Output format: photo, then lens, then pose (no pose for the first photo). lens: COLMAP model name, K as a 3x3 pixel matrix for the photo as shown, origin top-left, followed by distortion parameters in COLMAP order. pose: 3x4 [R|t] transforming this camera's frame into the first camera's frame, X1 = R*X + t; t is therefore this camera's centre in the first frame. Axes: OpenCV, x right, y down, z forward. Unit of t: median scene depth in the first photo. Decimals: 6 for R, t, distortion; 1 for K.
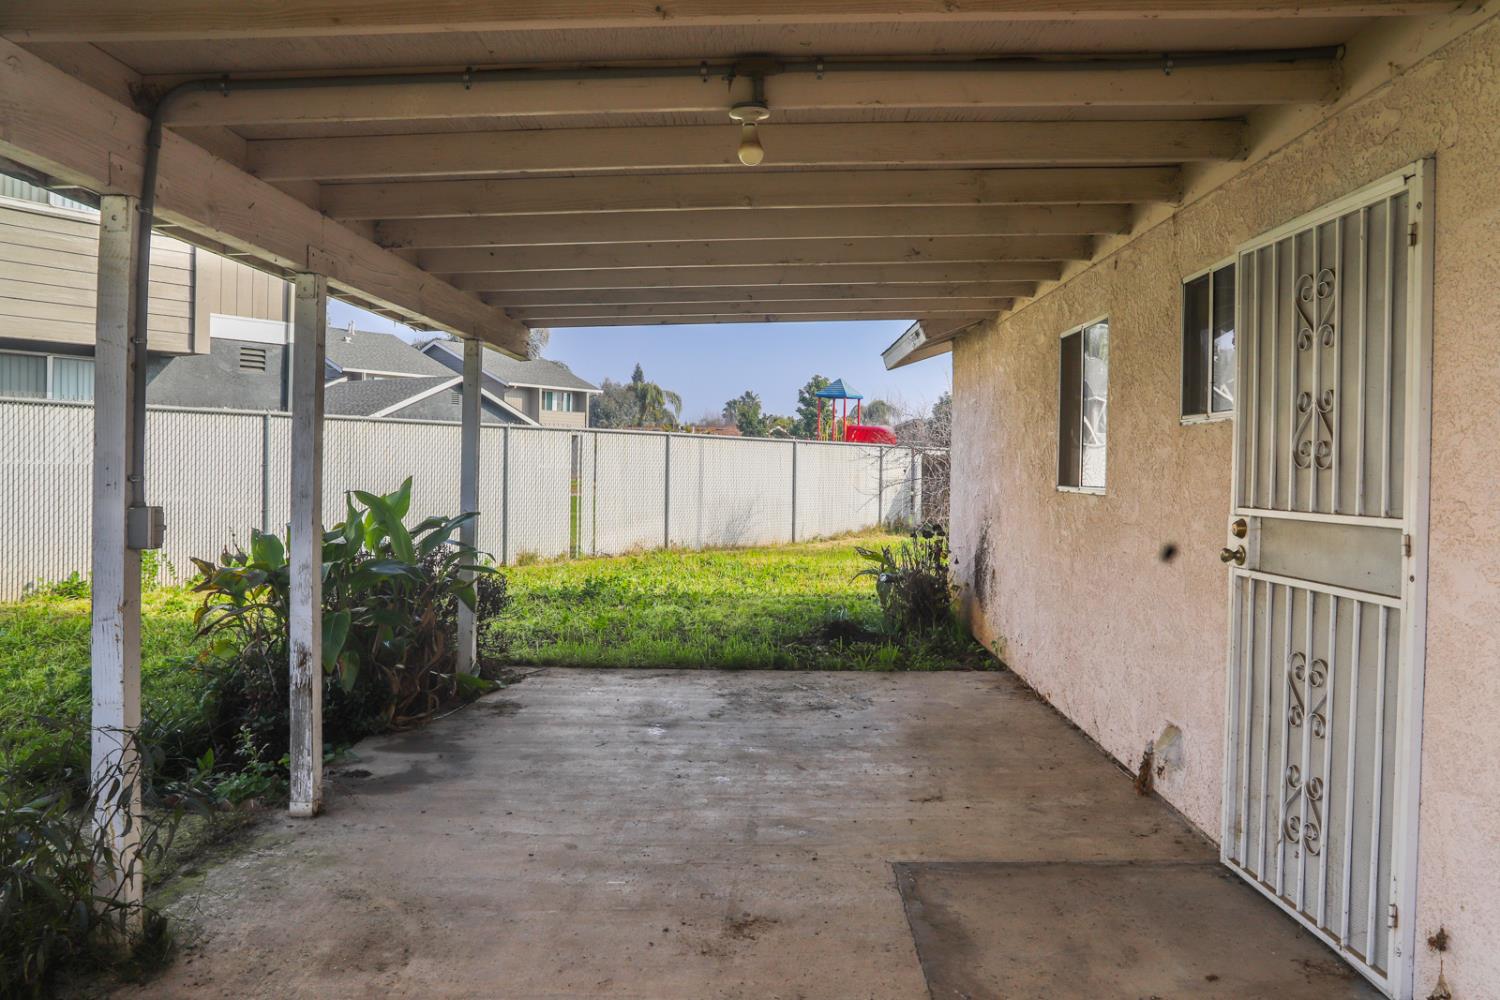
lens RADIAL K [[1078.2, 0, 755.4], [0, 1078.2, 503.0], [0, 0, 1]] dist [-0.164487, 0.136591]
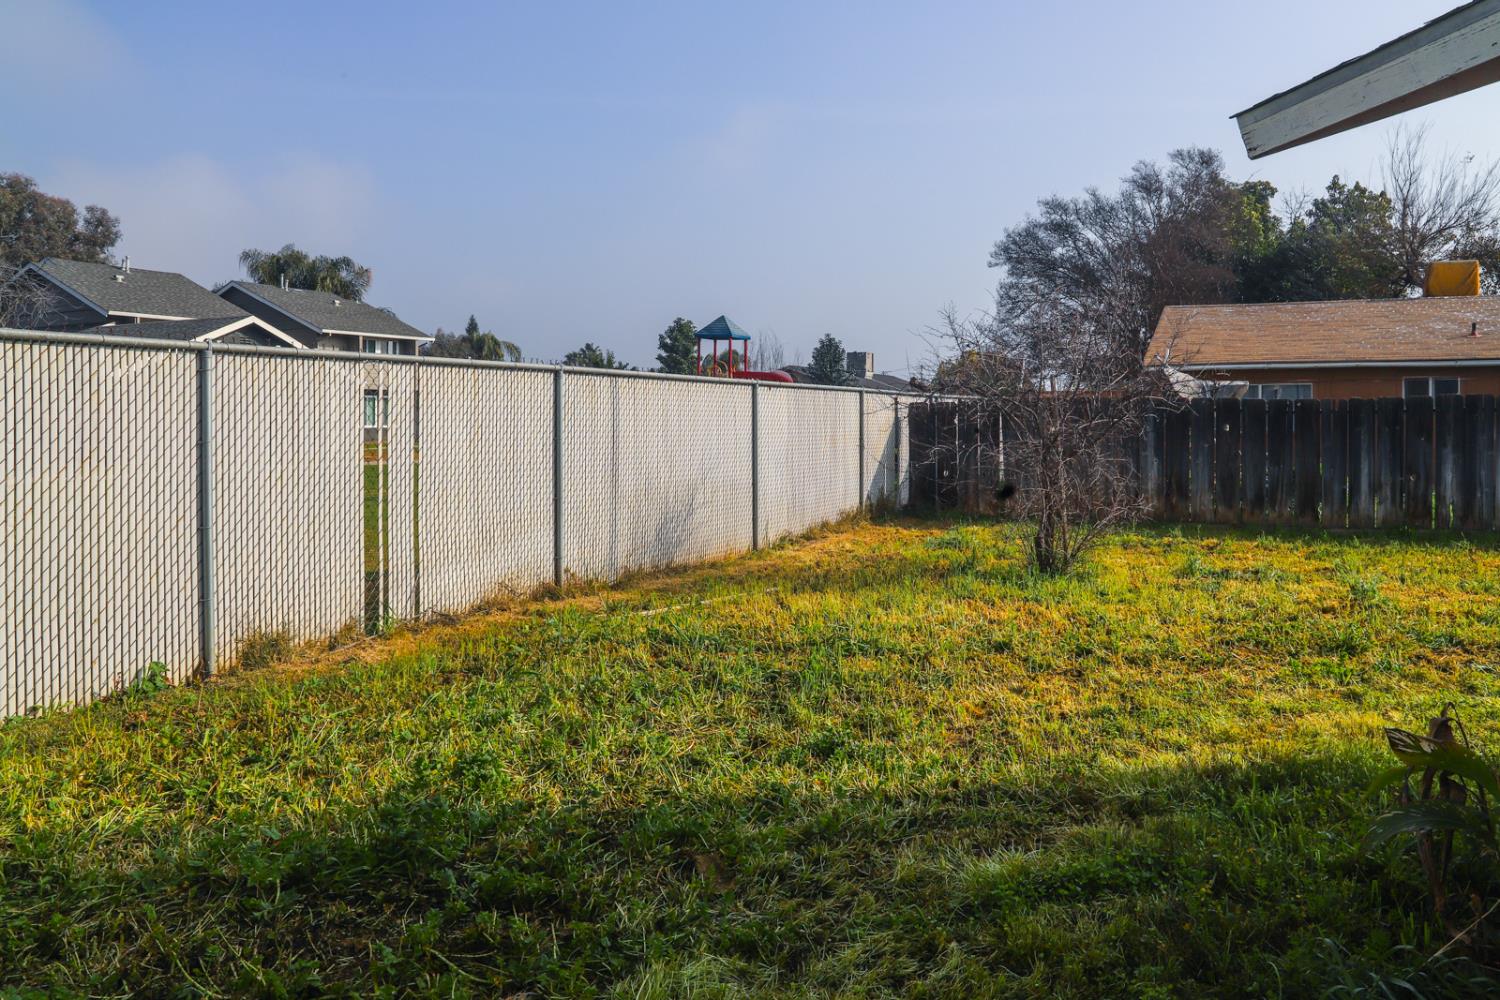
lens RADIAL K [[1118.6, 0, 749.3], [0, 1118.6, 439.9], [0, 0, 1]] dist [-0.121691, 0.109471]
pose [[0.990836, -0.021926, 0.133280, -0.043921], [0.024012, 0.999613, -0.014061, -0.014349], [-0.132920, 0.017132, 0.990979, 0.319245]]
